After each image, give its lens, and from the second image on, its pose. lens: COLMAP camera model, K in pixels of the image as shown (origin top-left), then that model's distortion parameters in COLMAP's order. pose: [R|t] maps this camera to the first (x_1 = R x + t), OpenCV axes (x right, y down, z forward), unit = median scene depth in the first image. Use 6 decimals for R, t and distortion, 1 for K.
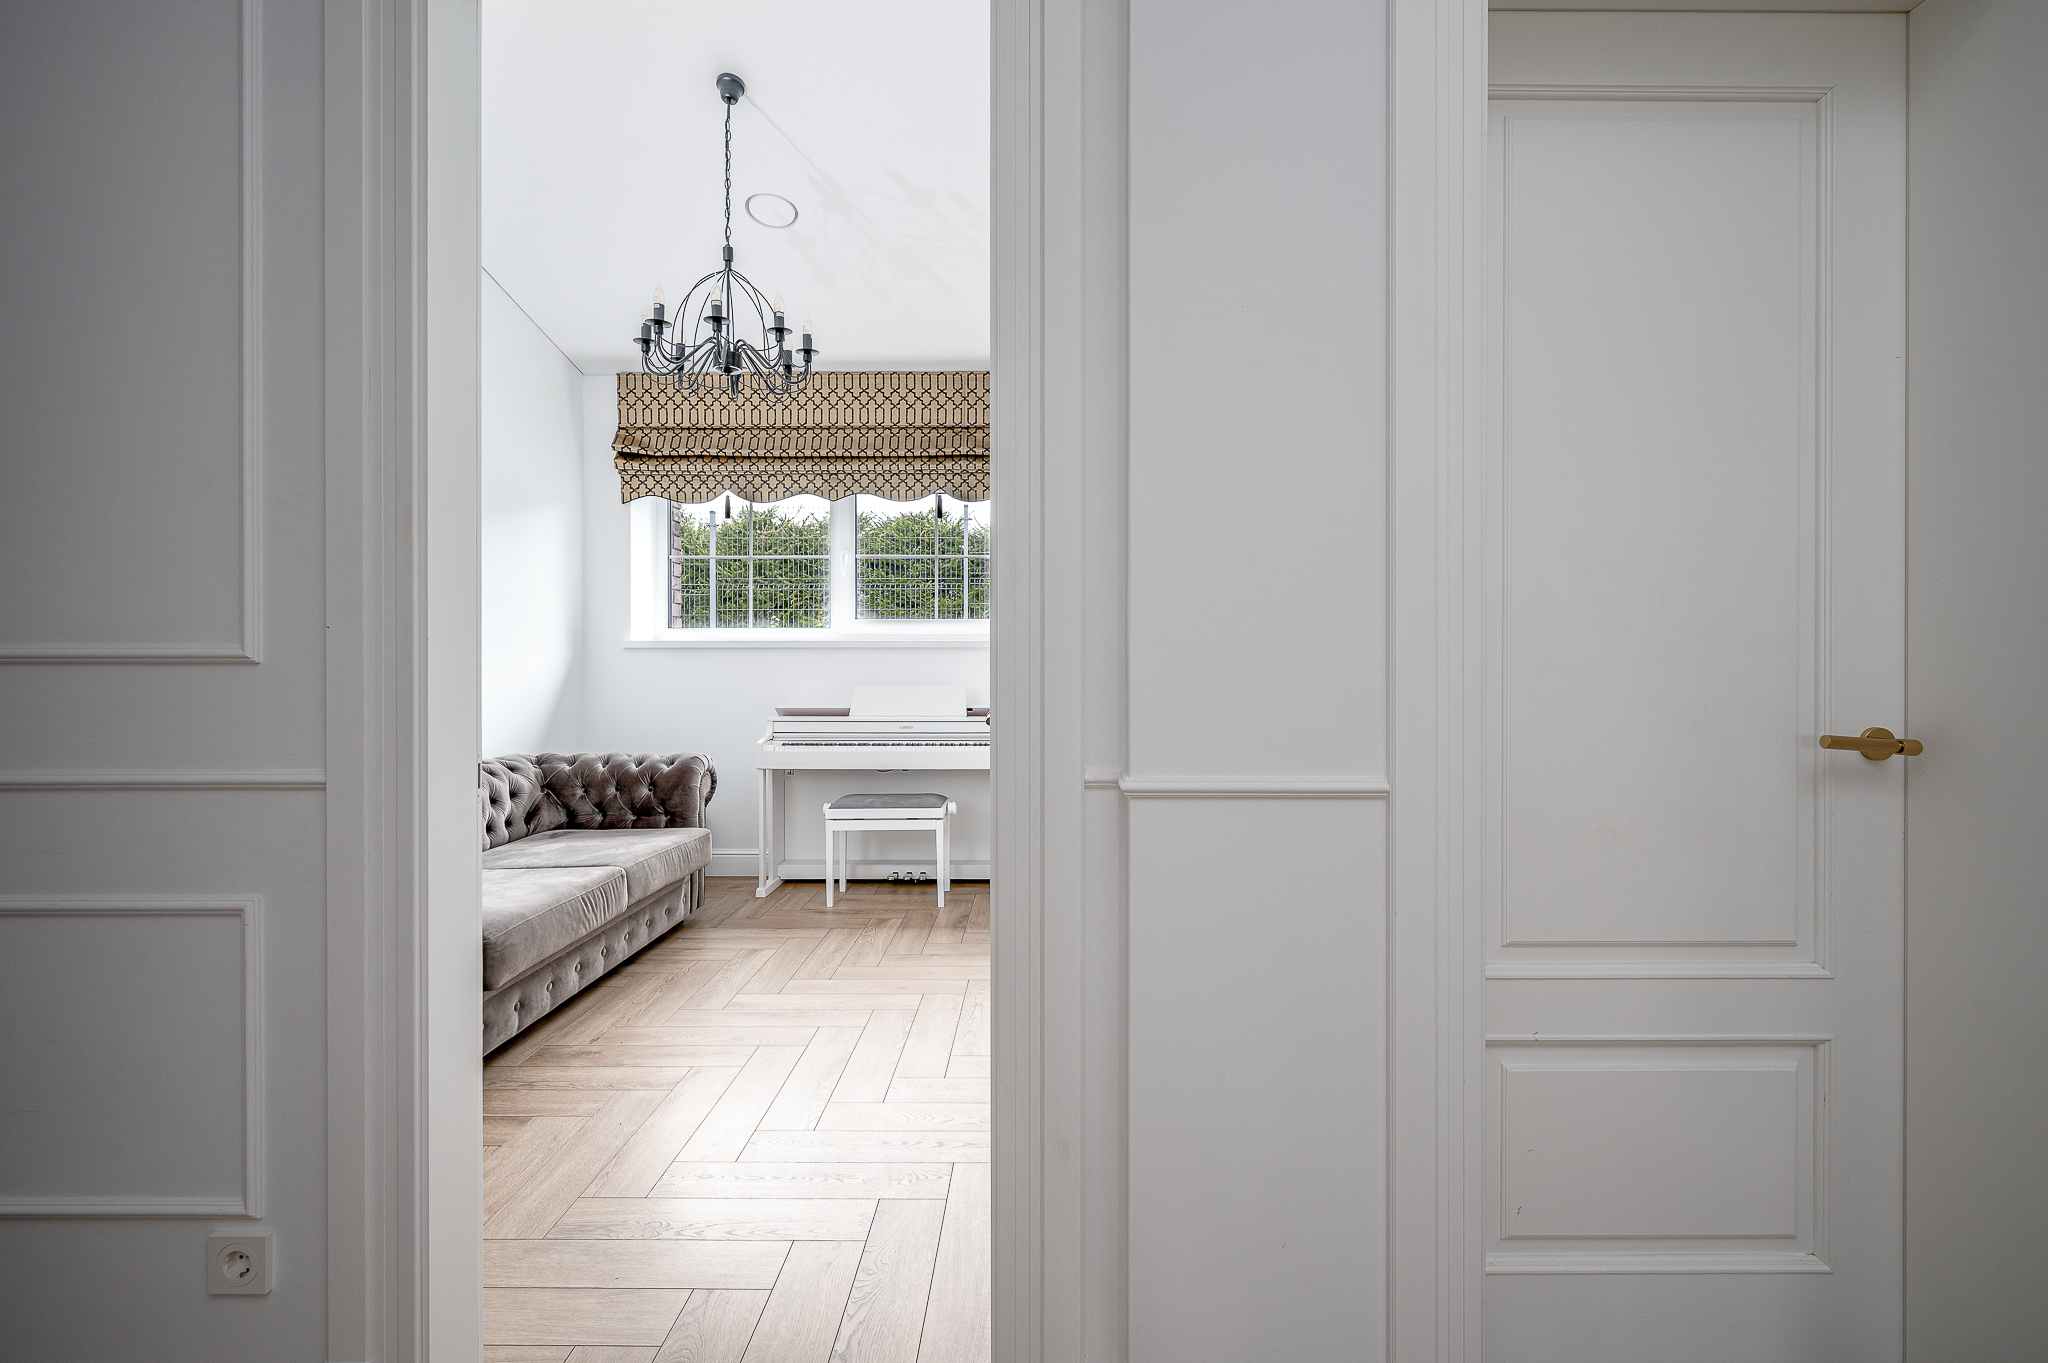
lens RADIAL K [[977.1, 0, 1030.0], [0, 977.1, 669.1], [0, 0, 1]] dist [-0.009076, -0.001287]
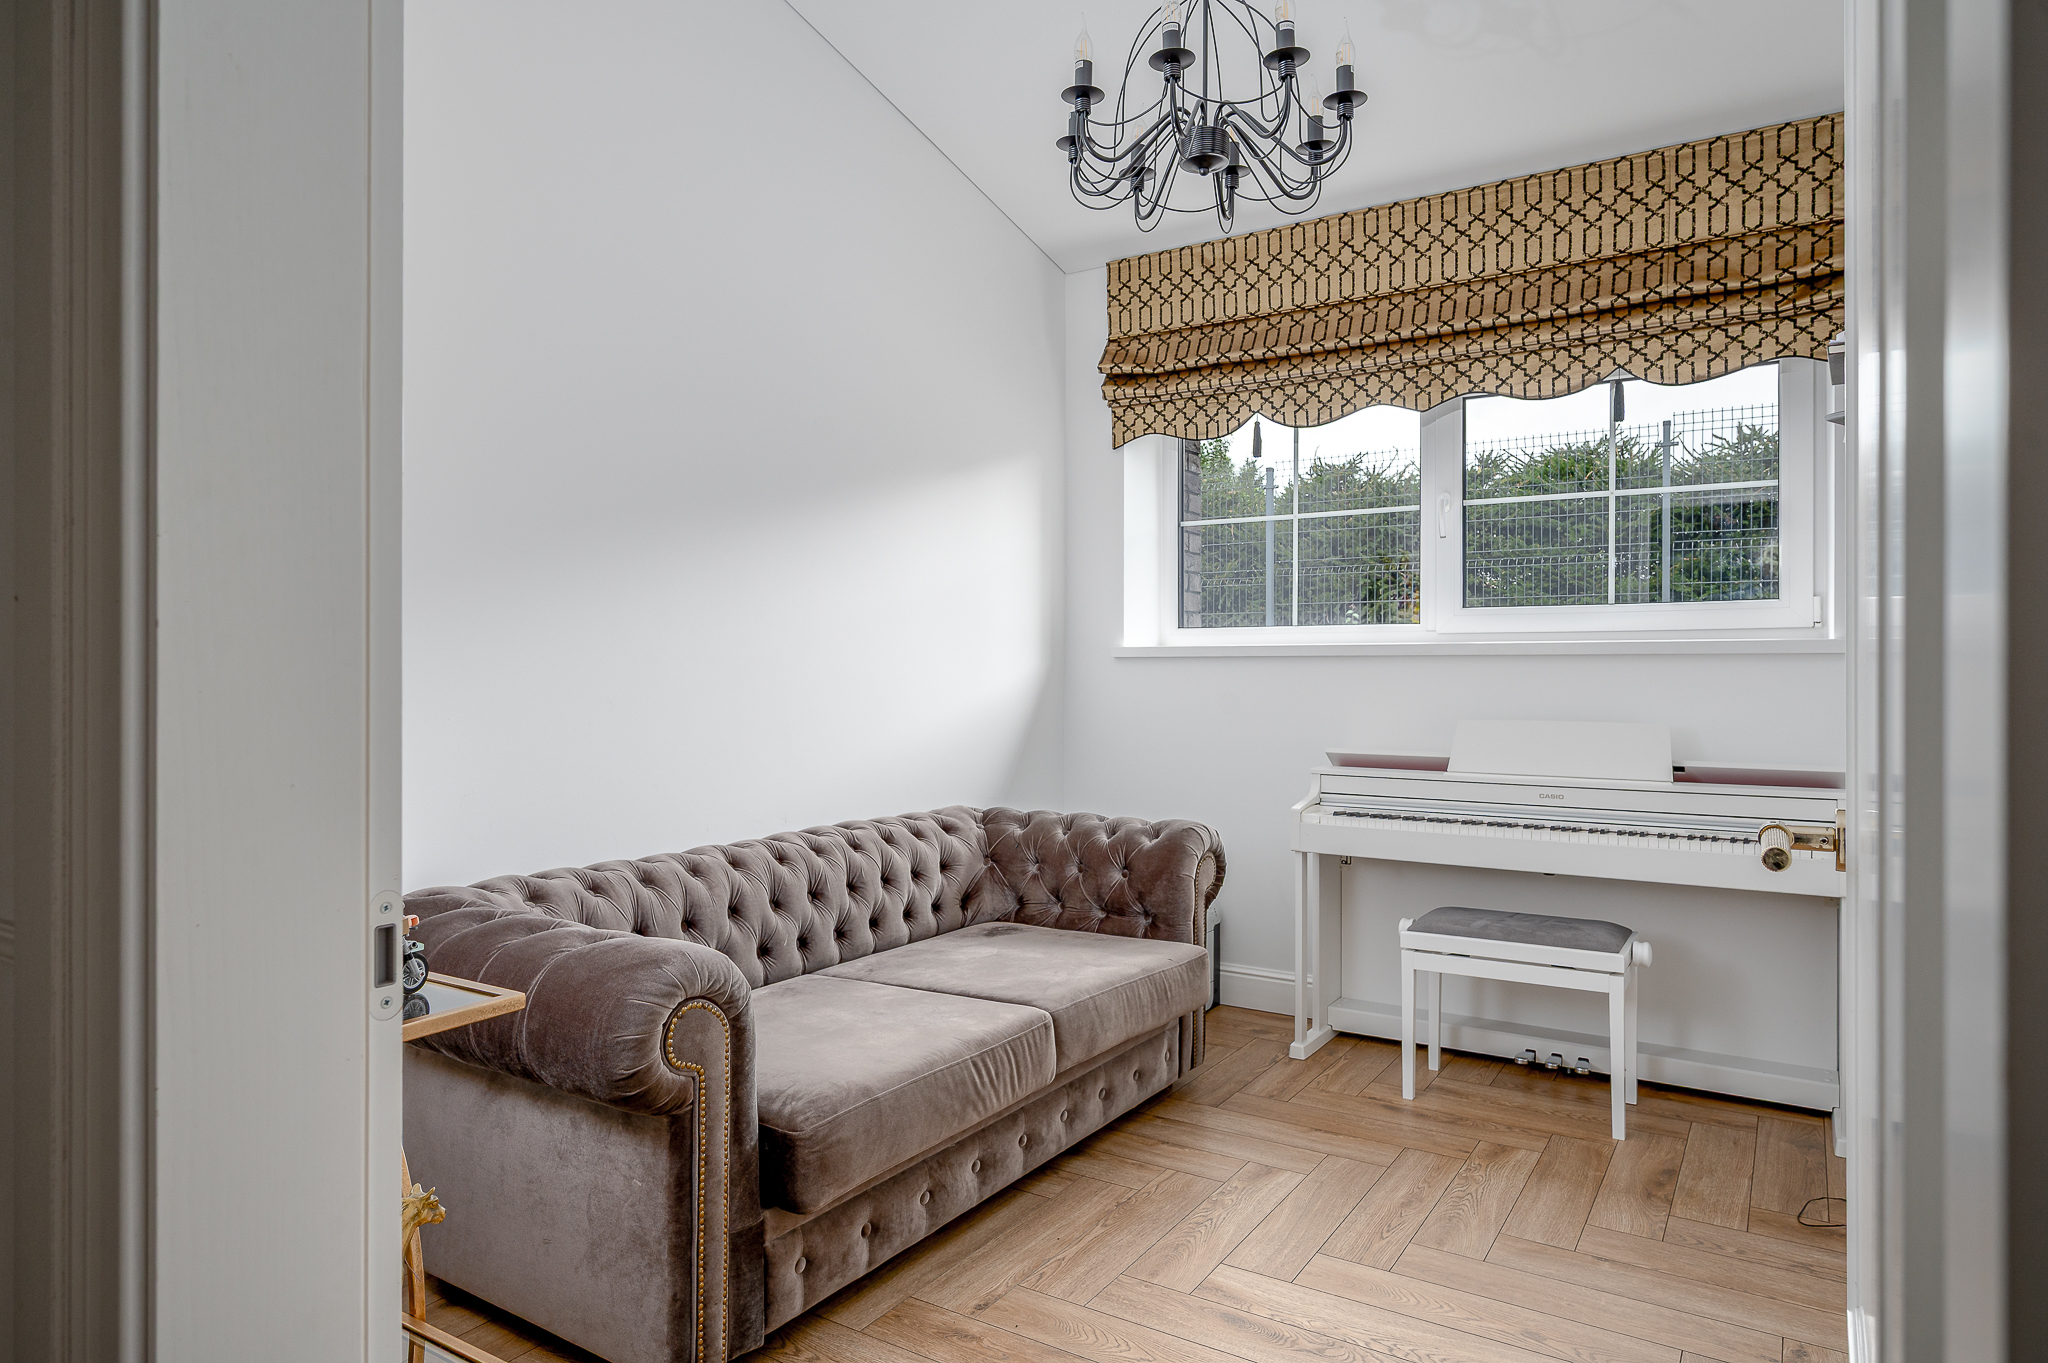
lens RADIAL K [[1226.9, 0, 1025.0], [0, 1226.9, 670.3], [0, 0, 1]] dist [-0.004139, 0.001340]
pose [[0.856473, 0.001473, -0.516190, -0.023568], [-0.008039, 0.999913, -0.010483, -0.003213], [0.516130, 0.013128, 0.856410, 0.252983]]
